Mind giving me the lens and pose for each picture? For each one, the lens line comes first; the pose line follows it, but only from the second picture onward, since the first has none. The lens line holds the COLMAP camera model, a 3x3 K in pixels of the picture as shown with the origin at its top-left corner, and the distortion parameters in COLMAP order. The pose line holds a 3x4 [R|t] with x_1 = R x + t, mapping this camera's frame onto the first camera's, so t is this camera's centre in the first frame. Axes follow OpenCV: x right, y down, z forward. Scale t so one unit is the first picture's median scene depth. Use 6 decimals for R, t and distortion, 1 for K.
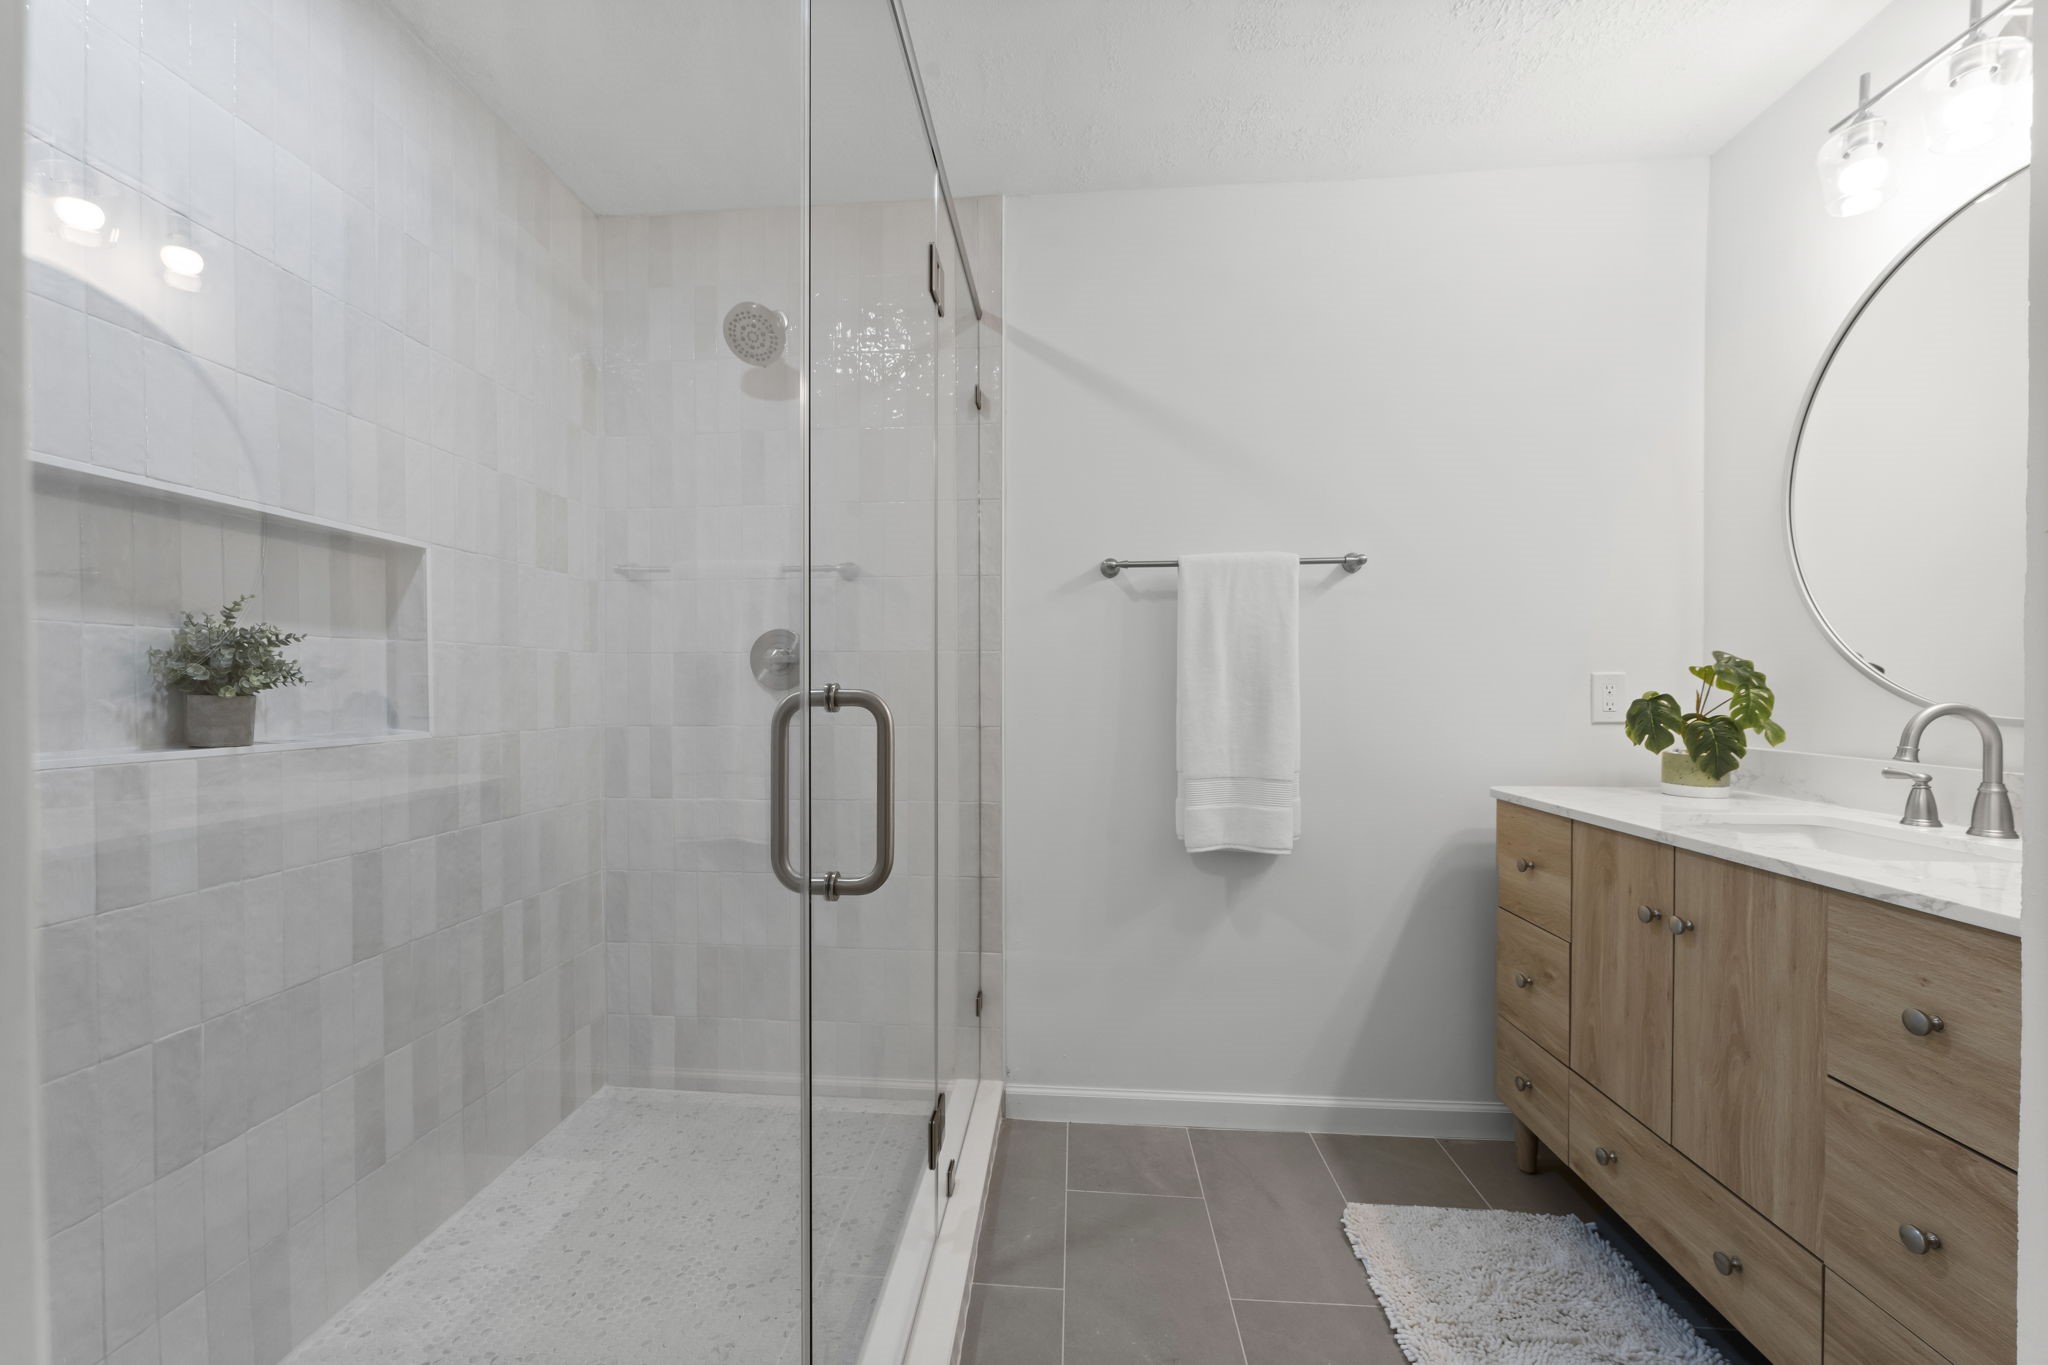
lens RADIAL K [[812.4, 0, 1023.4], [0, 812.4, 674.9], [0, 0, 1]] dist [-0.000684, -0.000111]
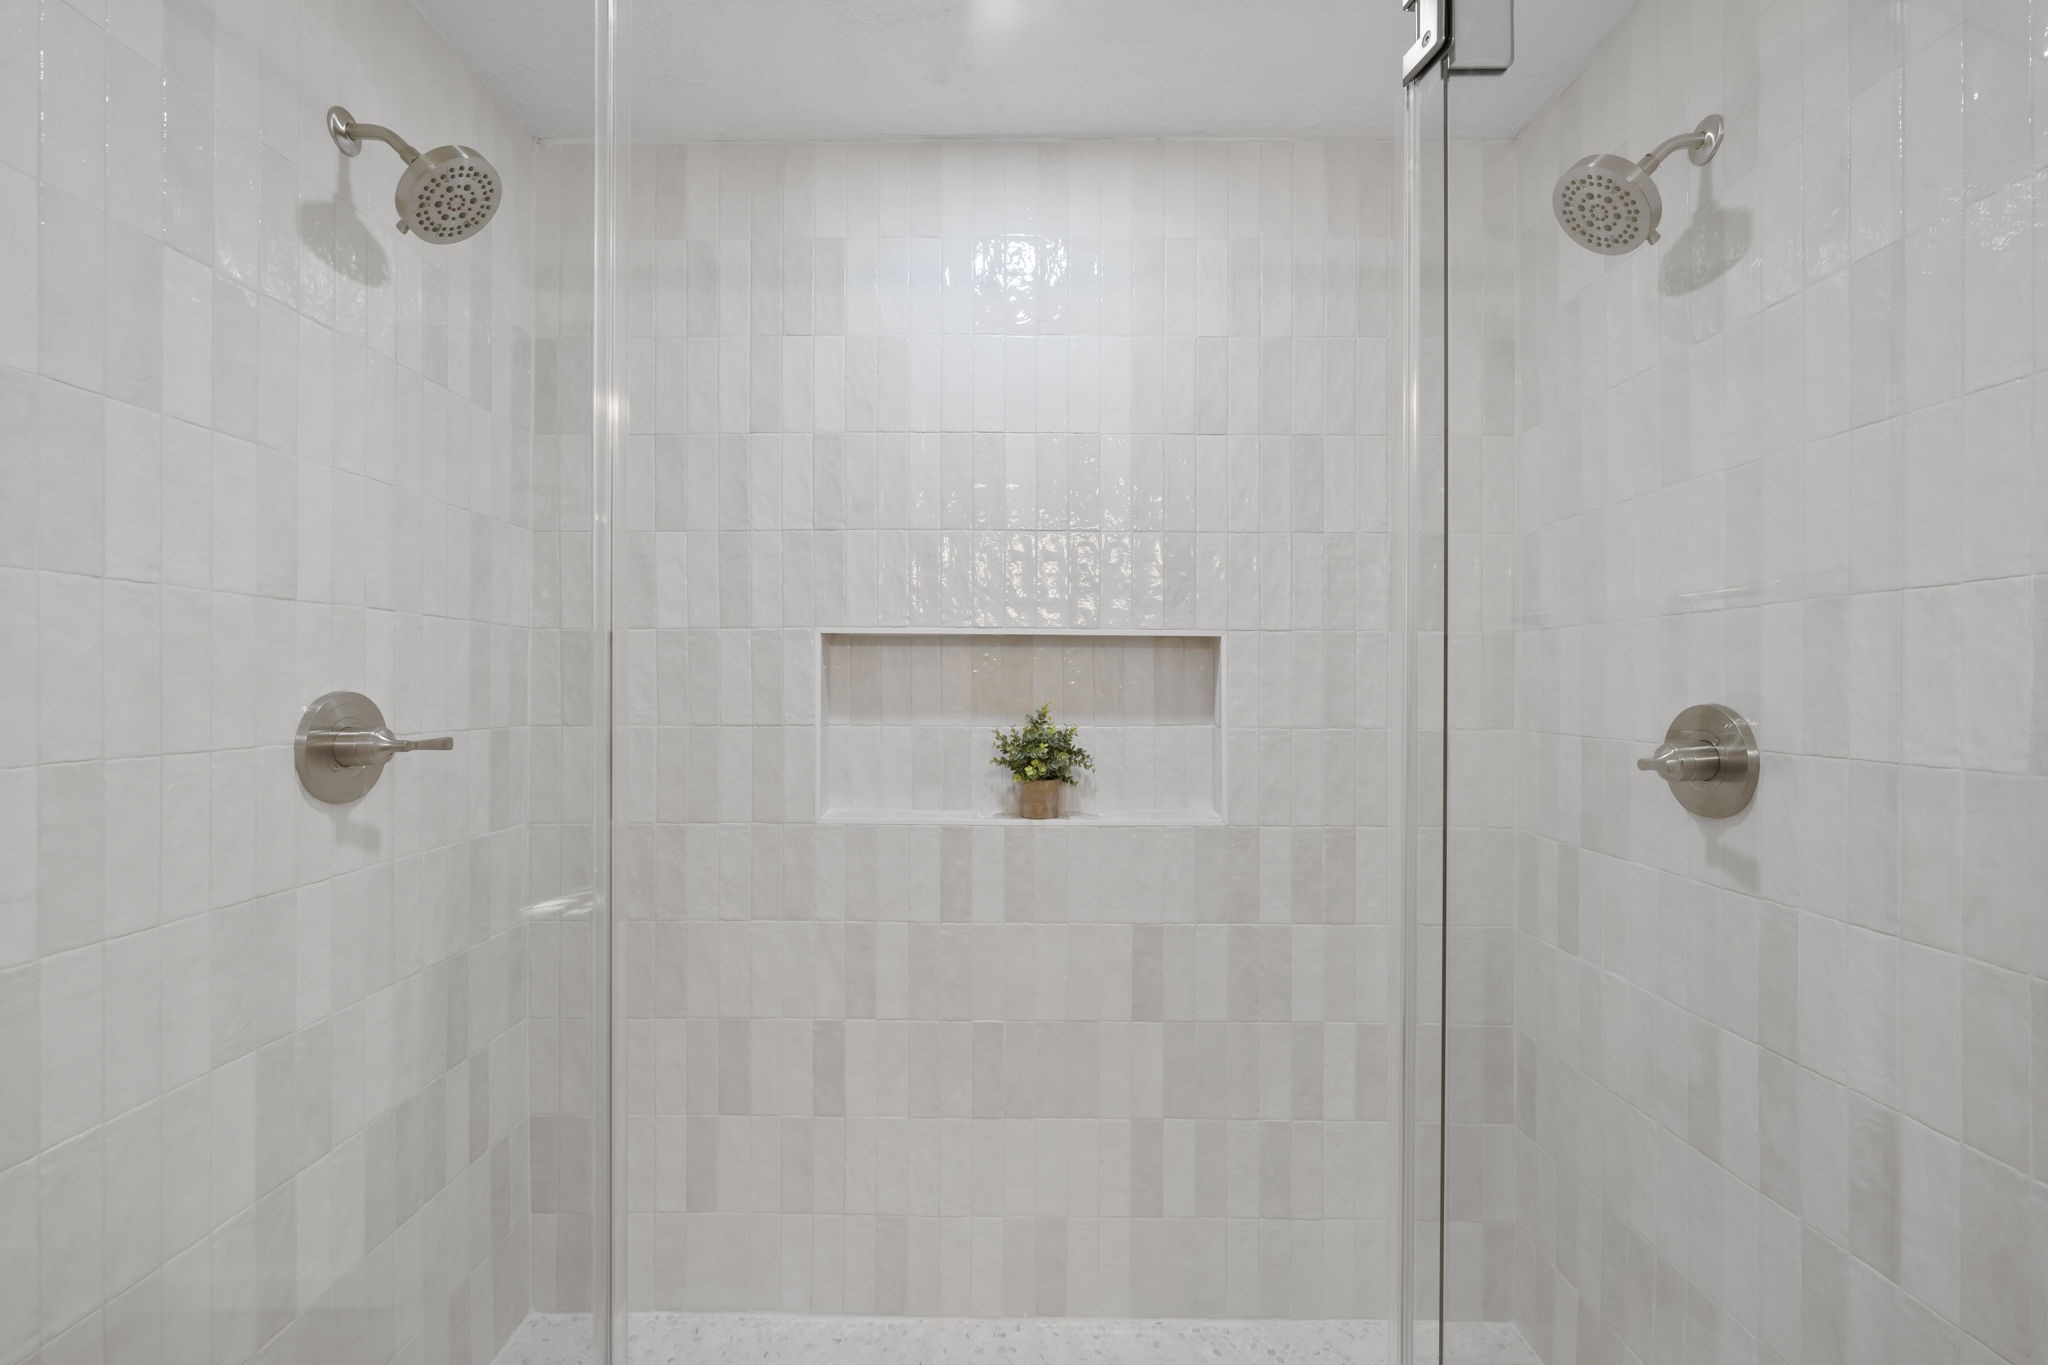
lens RADIAL K [[929.2, 0, 1024.0], [0, 929.2, 682.5], [0, 0, 1]] dist [0.008907, 0.000179]
pose [[0.063870, 0.005573, -0.997943, 0.436740], [0.007901, 0.999950, 0.006090, -0.118866], [0.997927, -0.008273, 0.063822, 0.753564]]
